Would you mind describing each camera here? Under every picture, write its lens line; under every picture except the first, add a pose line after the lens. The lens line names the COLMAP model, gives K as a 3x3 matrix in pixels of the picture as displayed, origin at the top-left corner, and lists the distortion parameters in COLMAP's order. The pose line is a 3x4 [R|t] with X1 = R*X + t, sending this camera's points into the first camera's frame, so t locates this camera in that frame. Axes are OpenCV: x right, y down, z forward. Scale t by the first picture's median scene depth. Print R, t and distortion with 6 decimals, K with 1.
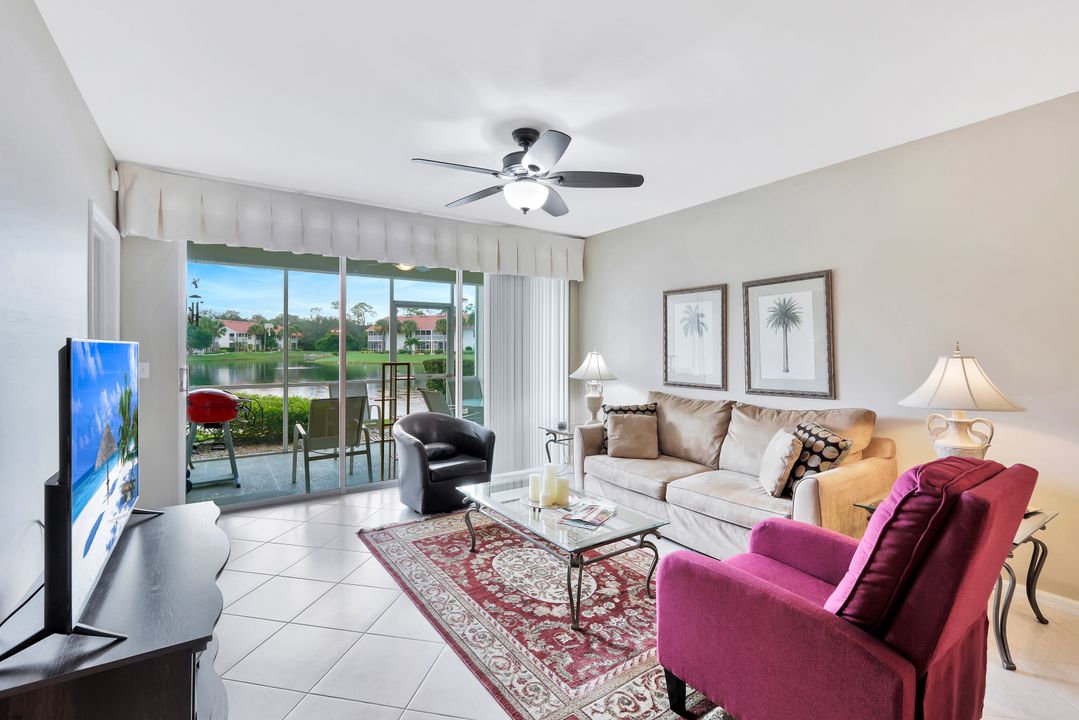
lens RADIAL K [[484.7, 0, 515.4], [0, 484.7, 345.8], [0, 0, 1]] dist [0.035080, 0.000312]
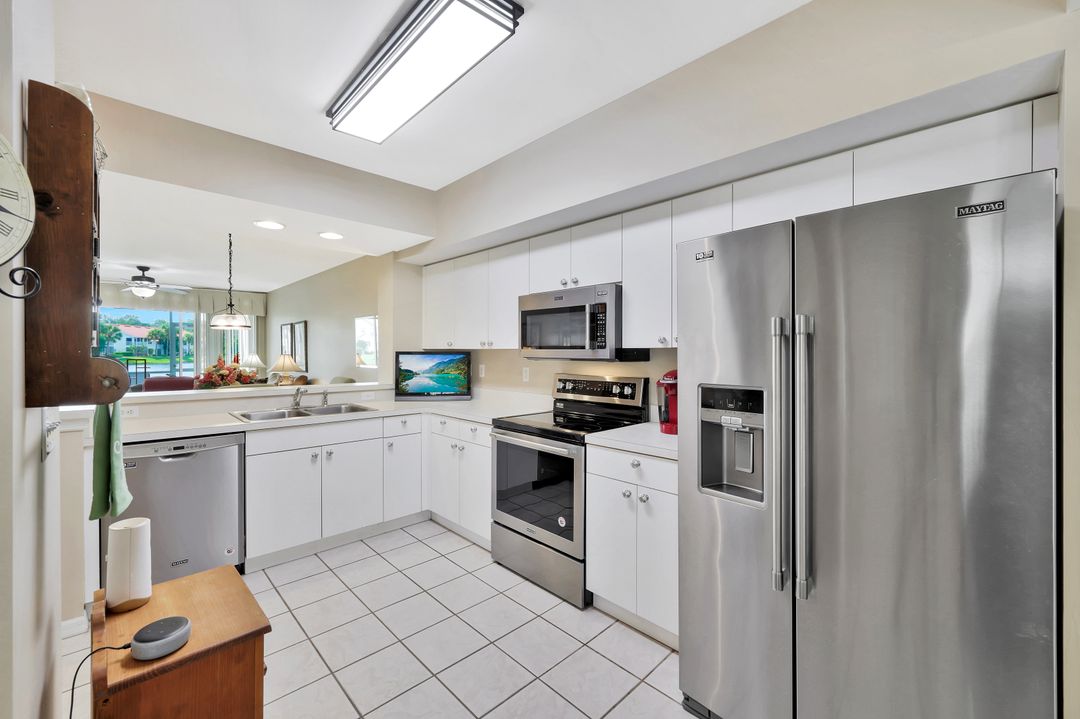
lens RADIAL K [[436.3, 0, 532.0], [0, 436.3, 356.4], [0, 0, 1]] dist [0.000896, 0.000049]
pose [[0.978002, -0.002784, 0.208578, 0.795295], [-0.000075, 0.999906, 0.013700, -0.001985], [-0.208596, -0.013414, 0.977910, -0.858514]]
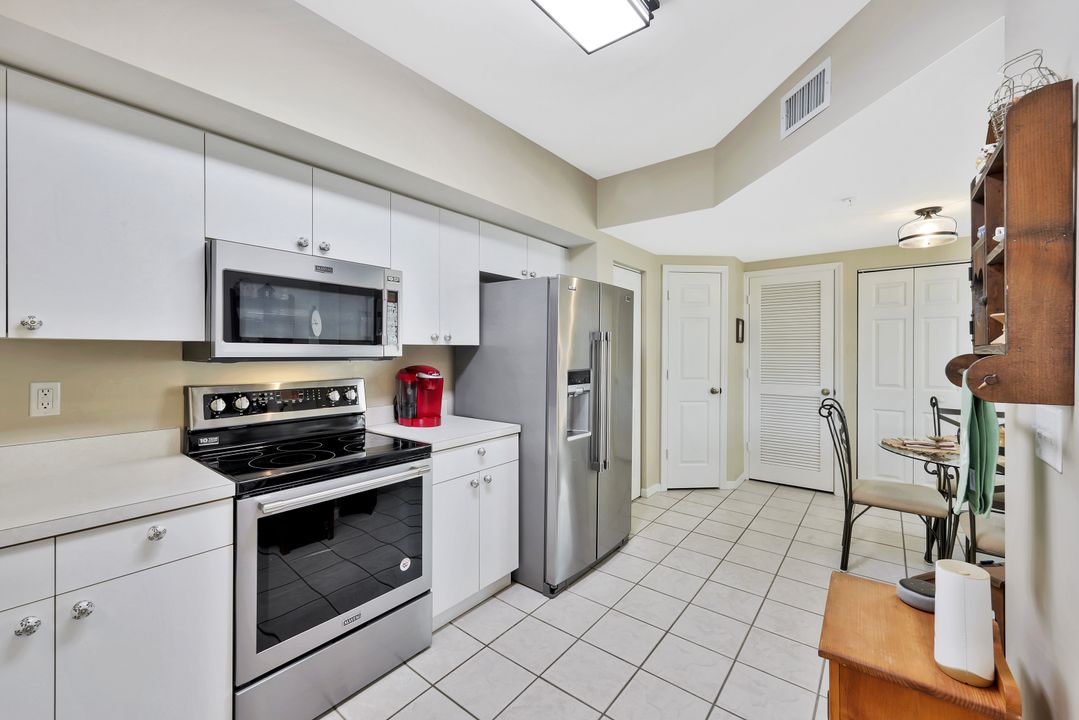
lens RADIAL K [[435.9, 0, 537.0], [0, 435.9, 354.8], [0, 0, 1]] dist [0.000896, 0.000049]
pose [[-0.333684, -0.013480, 0.942589, 0.564324], [-0.009720, 0.999894, 0.010858, -0.000440], [-0.942635, -0.005539, -0.333779, -0.434005]]
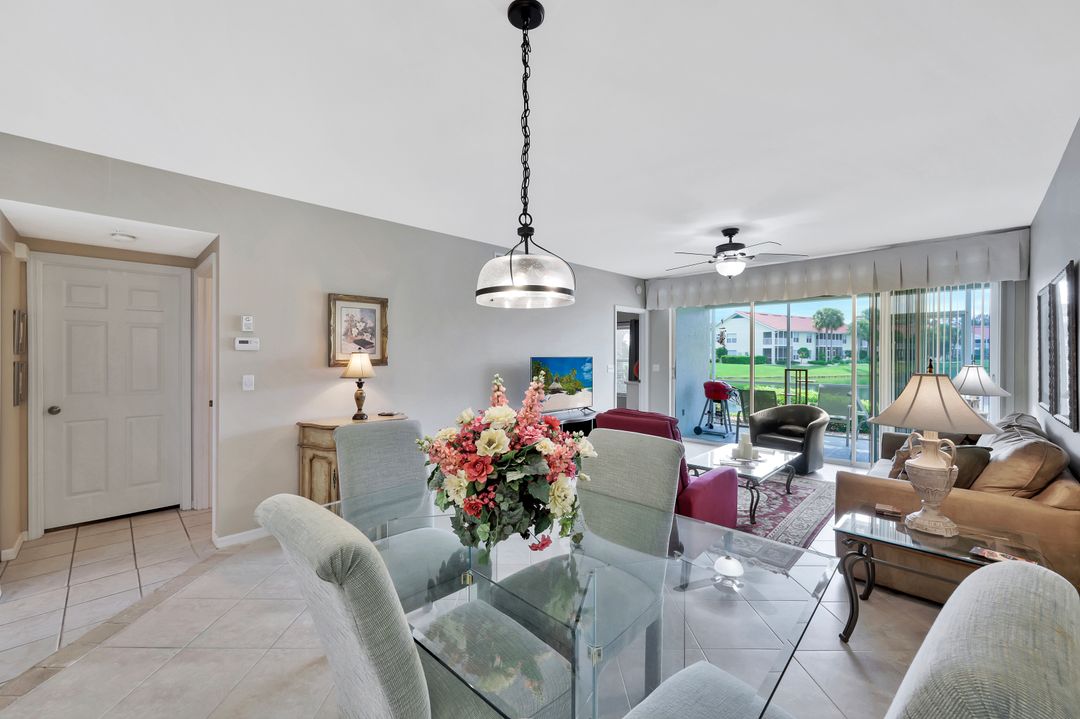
lens RADIAL K [[436.3, 0, 537.5], [0, 436.3, 357.6], [0, 0, 1]] dist [0.000896, 0.000049]
pose [[0.229070, 0.001749, -0.973408, 0.682037], [0.007866, 0.999962, 0.003648, -0.008073], [0.973378, -0.008493, 0.229048, 0.014077]]
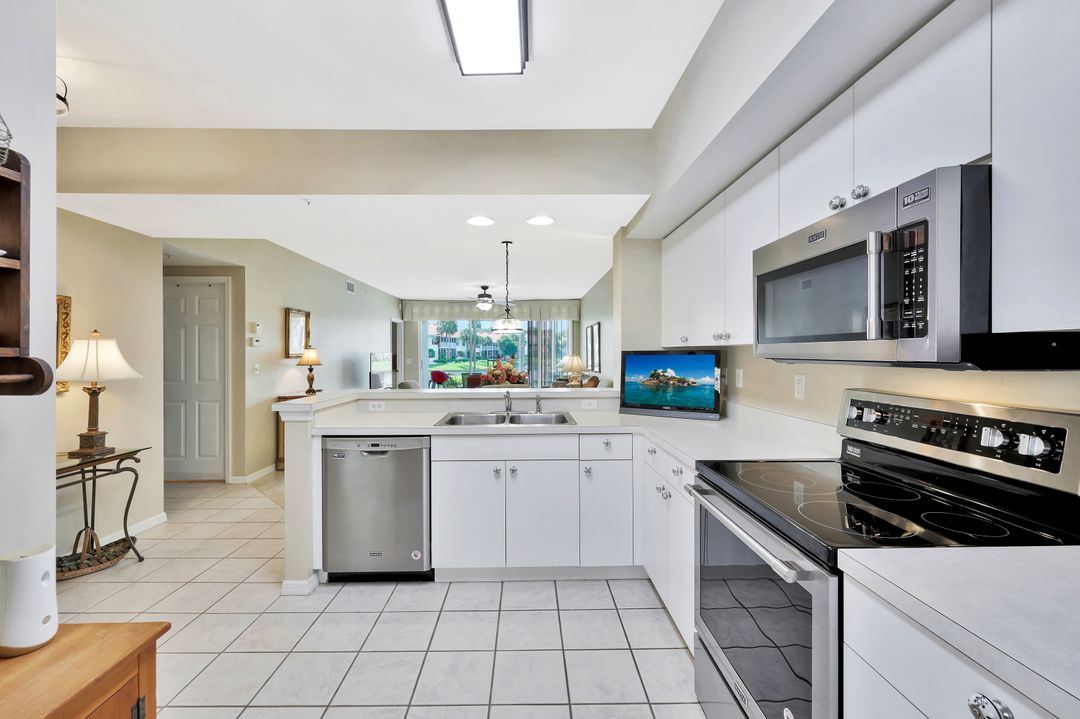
lens RADIAL K [[436.3, 0, 534.8], [0, 436.3, 357.1], [0, 0, 1]] dist [0.000896, 0.000049]
pose [[0.861024, -0.005616, -0.508534, 0.913262], [0.011972, 0.999886, 0.009228, 0.000663], [0.508424, -0.014034, 0.860993, -0.673959]]
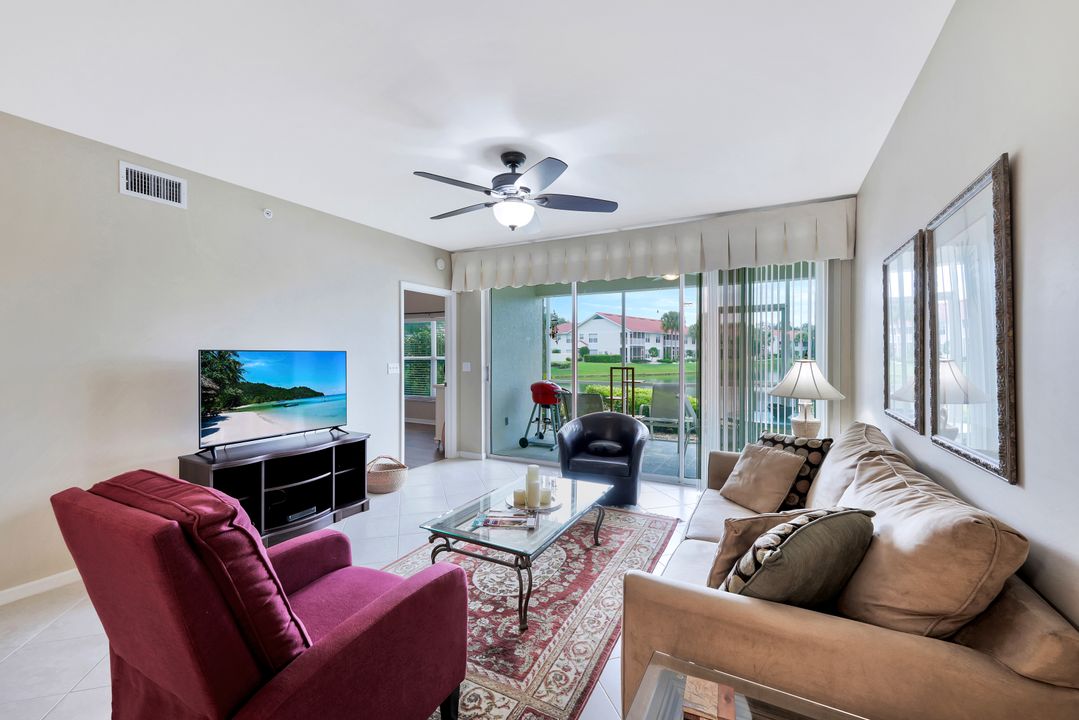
lens RADIAL K [[435.9, 0, 540.7], [0, 435.9, 355.8], [0, 0, 1]] dist [0.000896, 0.000049]
pose [[0.498095, -0.001820, -0.867121, 0.463896], [0.009122, 0.999953, 0.003141, 0.002871], [0.867075, -0.009474, 0.498088, 0.297437]]
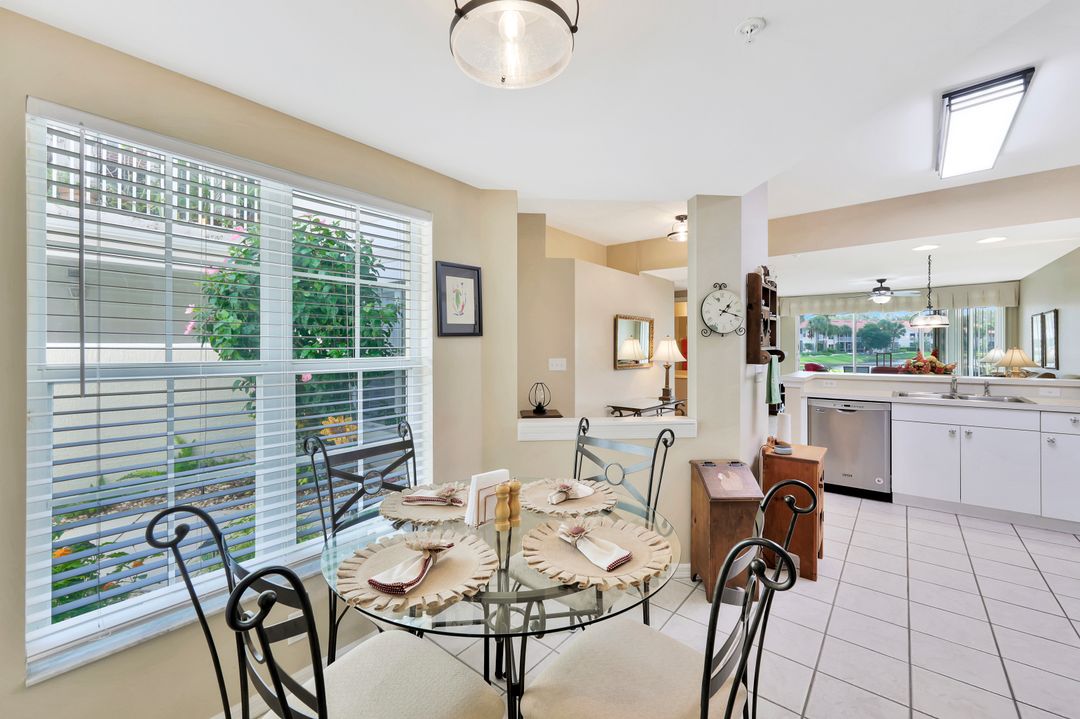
lens RADIAL K [[436.3, 0, 539.7], [0, 436.3, 352.2], [0, 0, 1]] dist [0.000896, 0.000049]
pose [[0.320044, 0.001741, -0.947401, 1.051063], [0.012201, 0.999908, 0.005959, -0.003725], [0.947324, -0.013467, 0.319993, -1.062573]]
